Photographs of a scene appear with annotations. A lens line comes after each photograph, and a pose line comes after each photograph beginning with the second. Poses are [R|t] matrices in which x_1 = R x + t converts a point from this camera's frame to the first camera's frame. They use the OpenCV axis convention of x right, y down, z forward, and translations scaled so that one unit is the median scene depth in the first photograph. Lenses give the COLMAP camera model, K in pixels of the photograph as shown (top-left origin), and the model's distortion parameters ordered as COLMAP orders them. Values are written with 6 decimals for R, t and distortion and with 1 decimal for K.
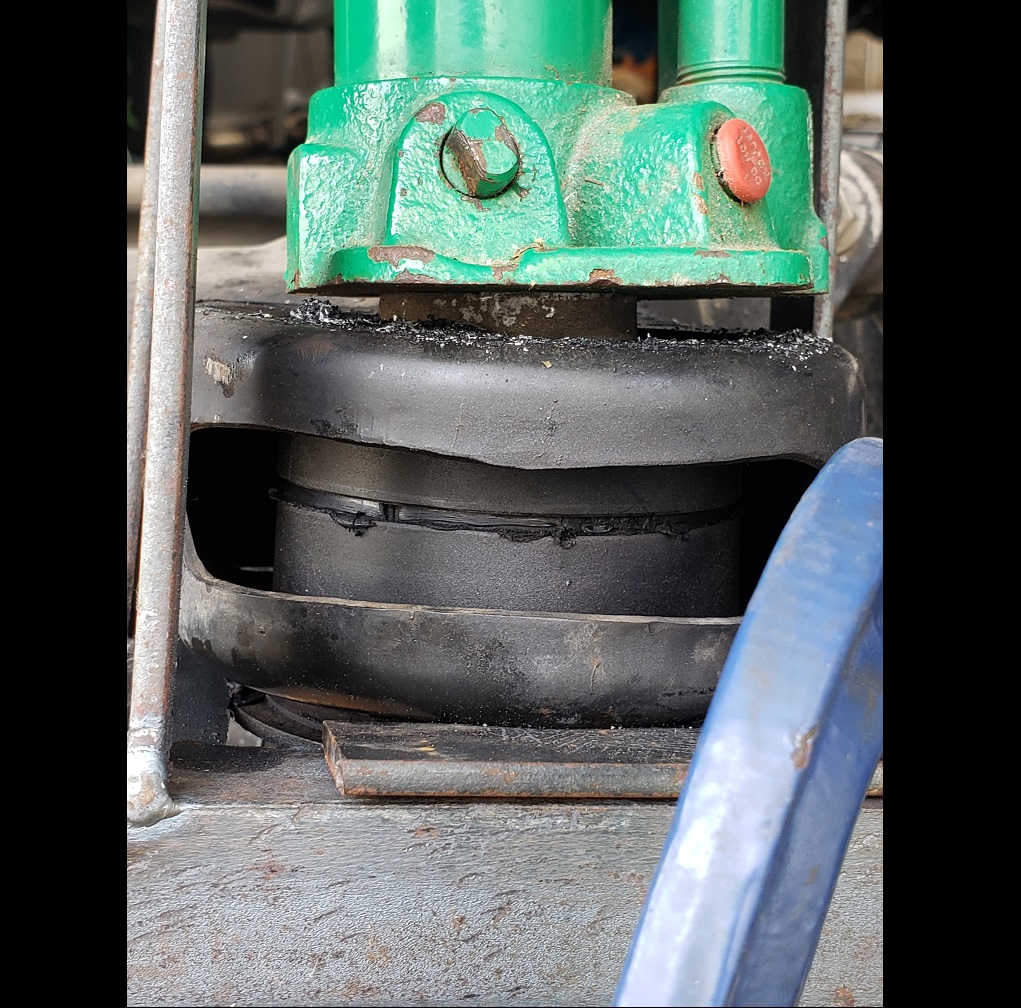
lens RADIAL K [[1564.8, 0, 531.1], [0, 1564.8, 467.4], [0, 0, 1]] dist [0.368786, -1.365209]
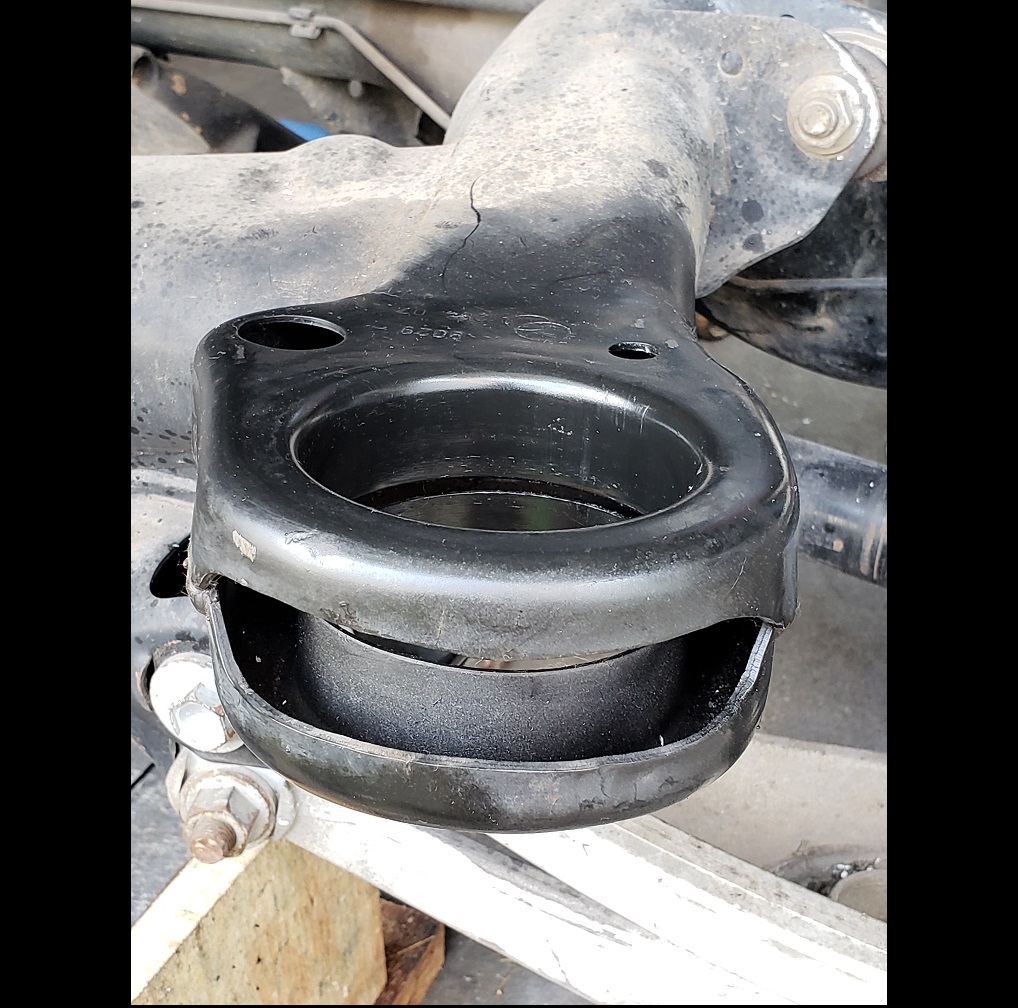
lens RADIAL K [[1547.7, 0, 494.6], [0, 1547.7, 504.1], [0, 0, 1]] dist [0.294335, -1.425137]
pose [[0.998909, 0.014487, -0.044388, 0.043555], [-0.000873, 0.956276, 0.292463, -0.445846], [0.046685, -0.292106, 0.955246, -0.106413]]
